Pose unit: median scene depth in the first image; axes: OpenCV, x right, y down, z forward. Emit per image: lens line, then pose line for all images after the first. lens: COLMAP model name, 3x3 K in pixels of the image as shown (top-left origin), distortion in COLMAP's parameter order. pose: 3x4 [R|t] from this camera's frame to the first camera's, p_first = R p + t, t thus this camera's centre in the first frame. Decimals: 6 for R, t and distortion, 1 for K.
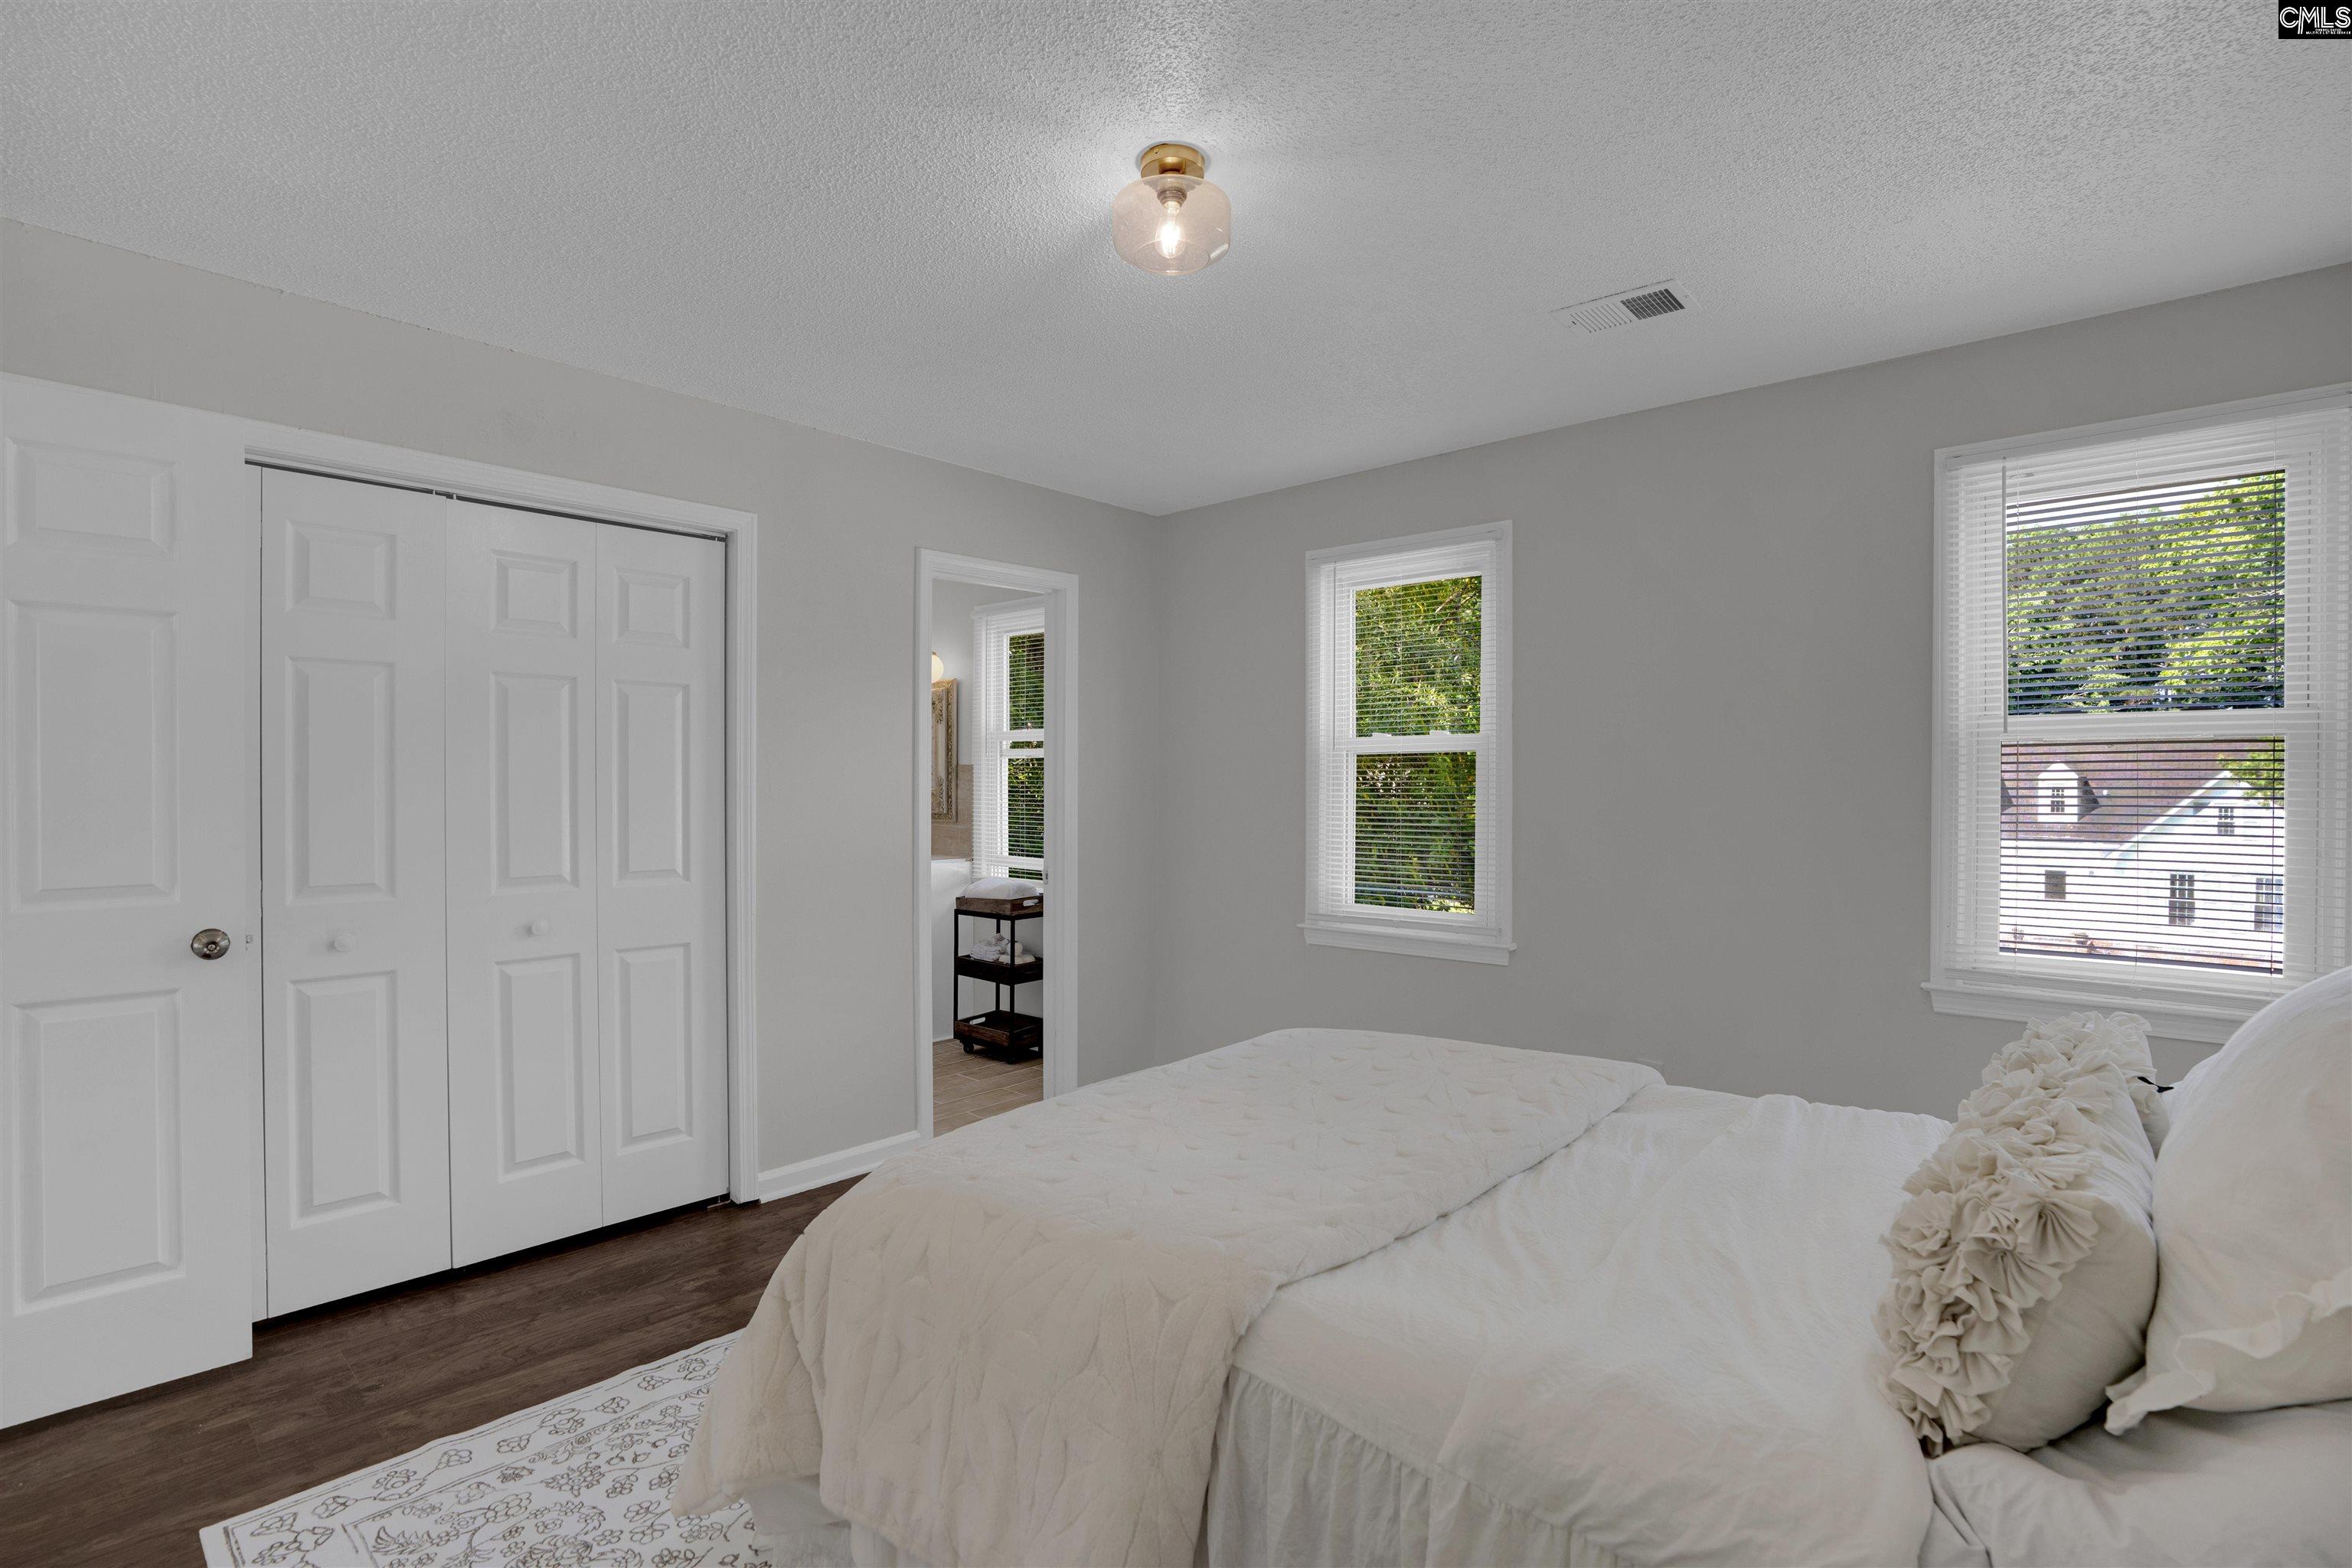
lens RADIAL K [[1083.1, 0, 1170.0], [0, 1083.1, 781.7], [0, 0, 1]] dist [-0.053354, 0.021756]
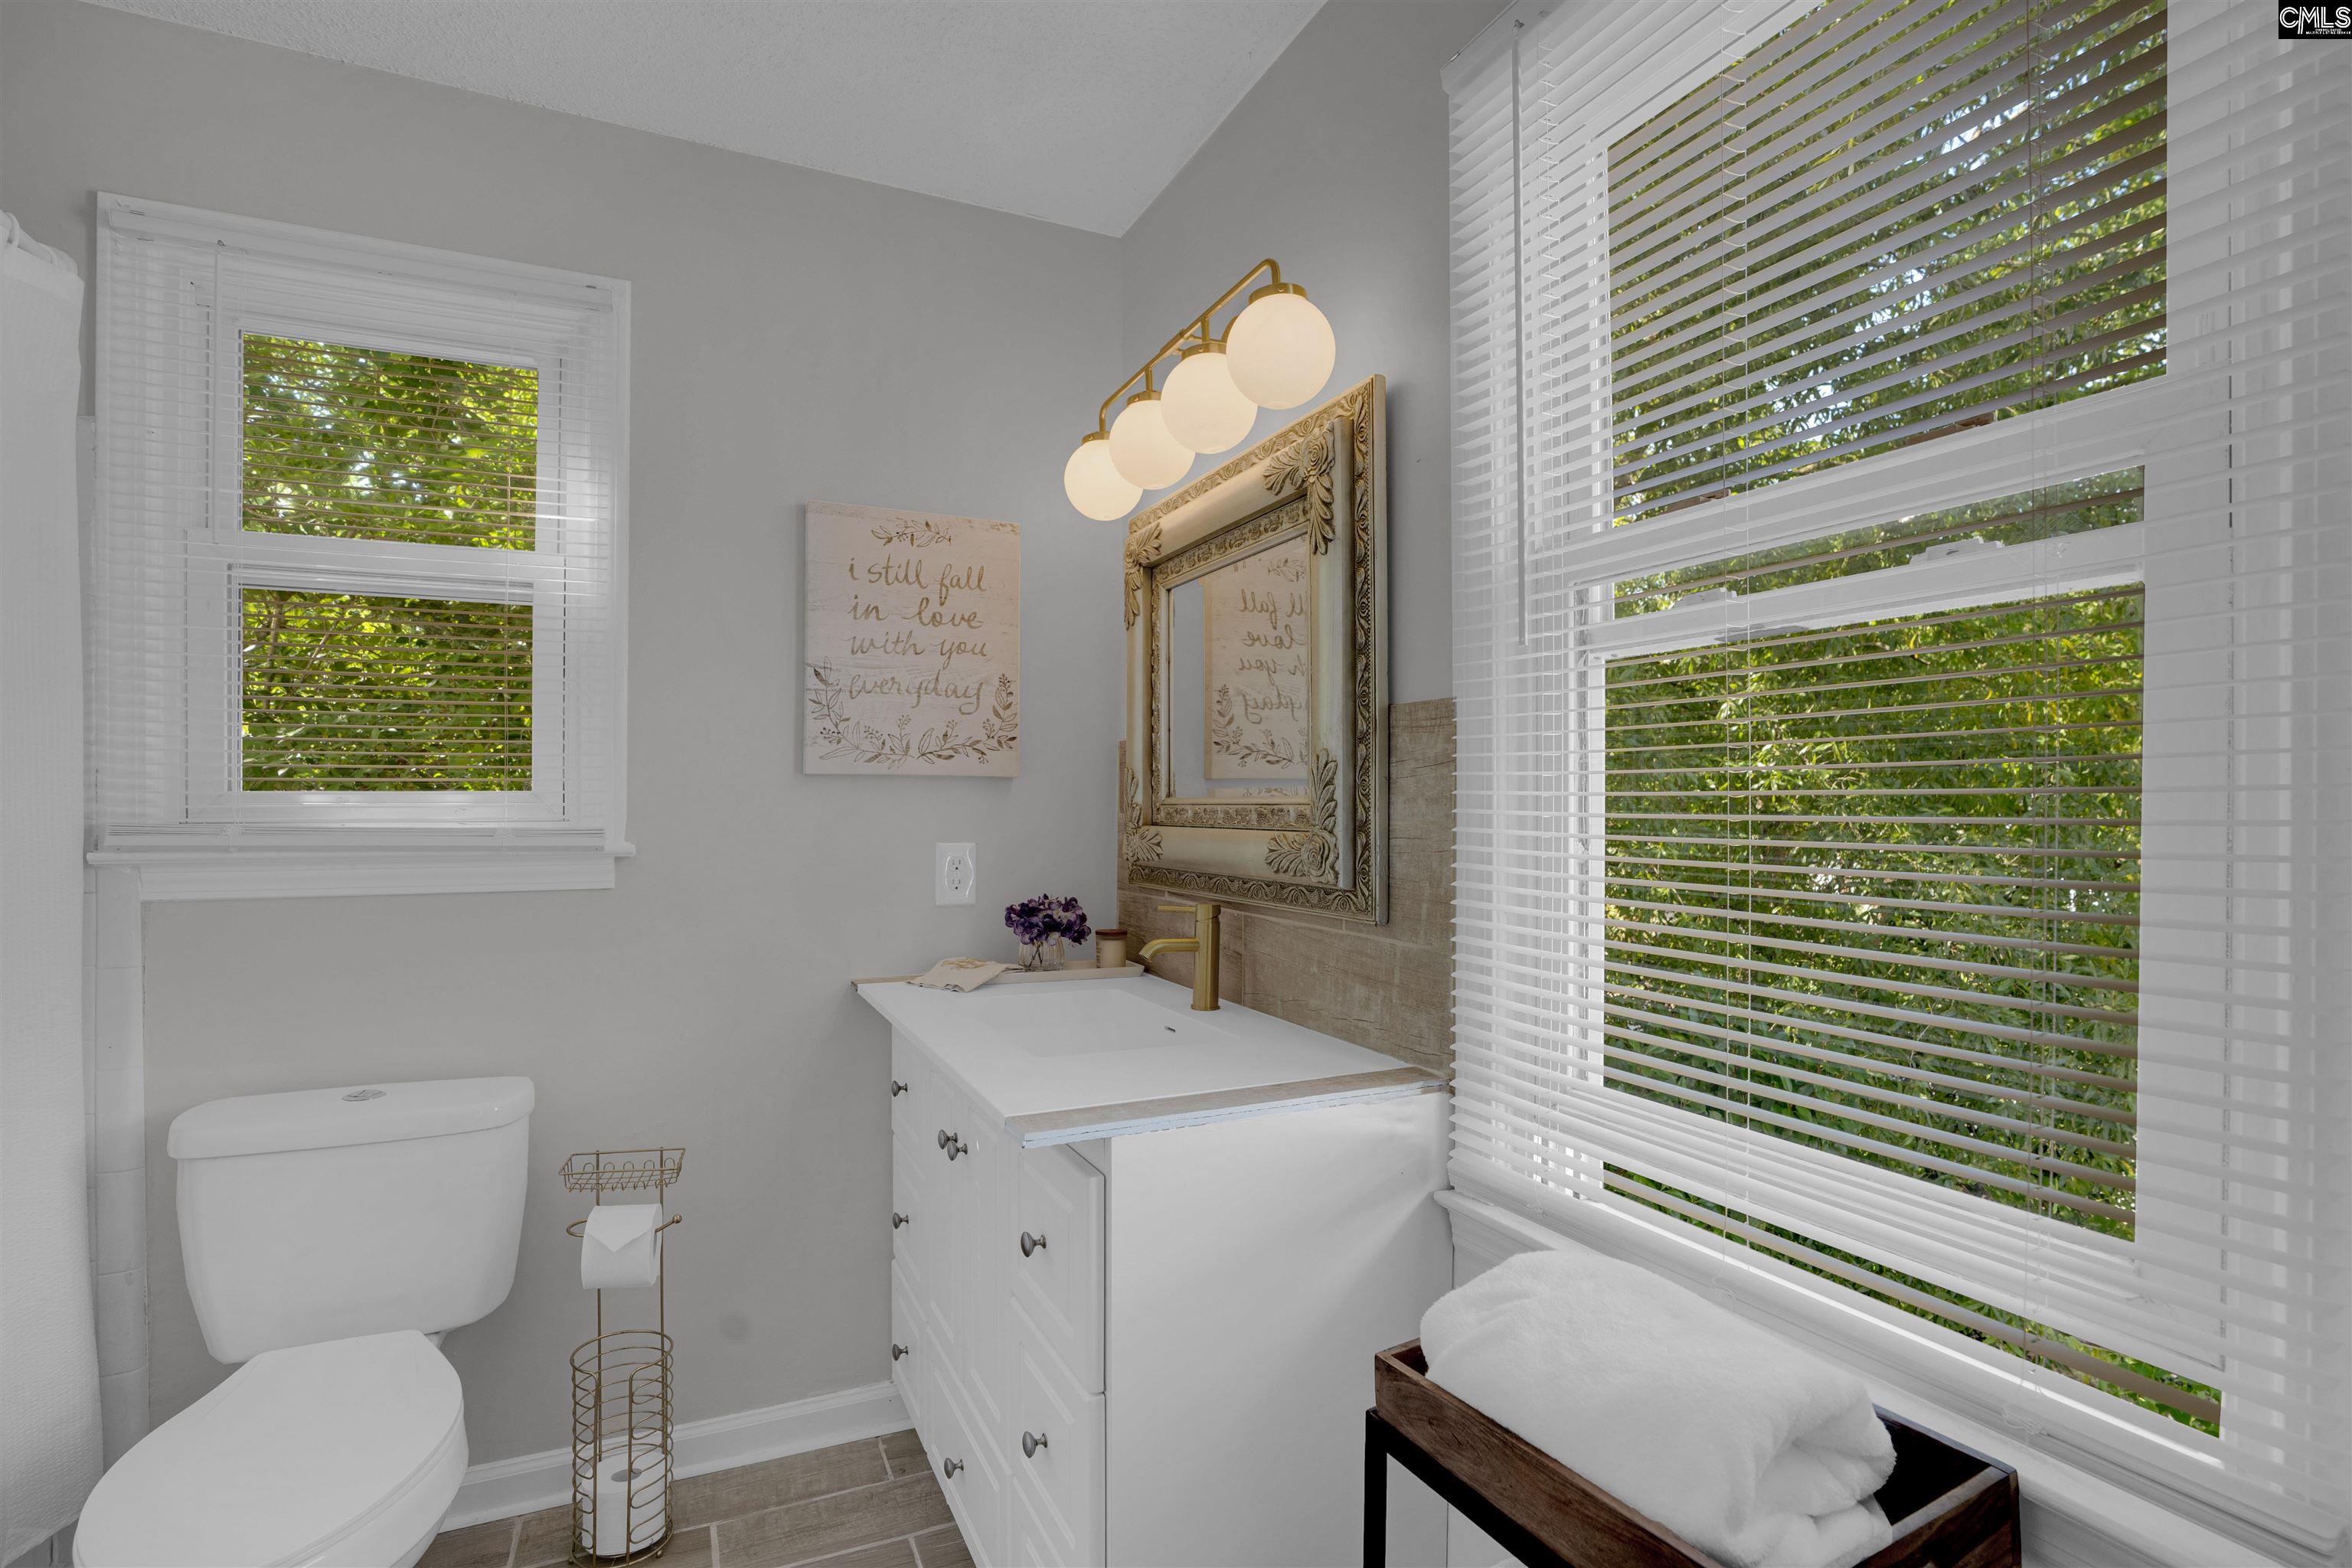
lens RADIAL K [[1083.1, 0, 1170.0], [0, 1083.1, 781.7], [0, 0, 1]] dist [-0.053354, 0.021756]
pose [[0.922246, -0.003275, -0.386589, -0.146058], [-0.002509, 0.999892, -0.014457, 0.006654], [0.386594, 0.014303, 0.922139, 0.744044]]
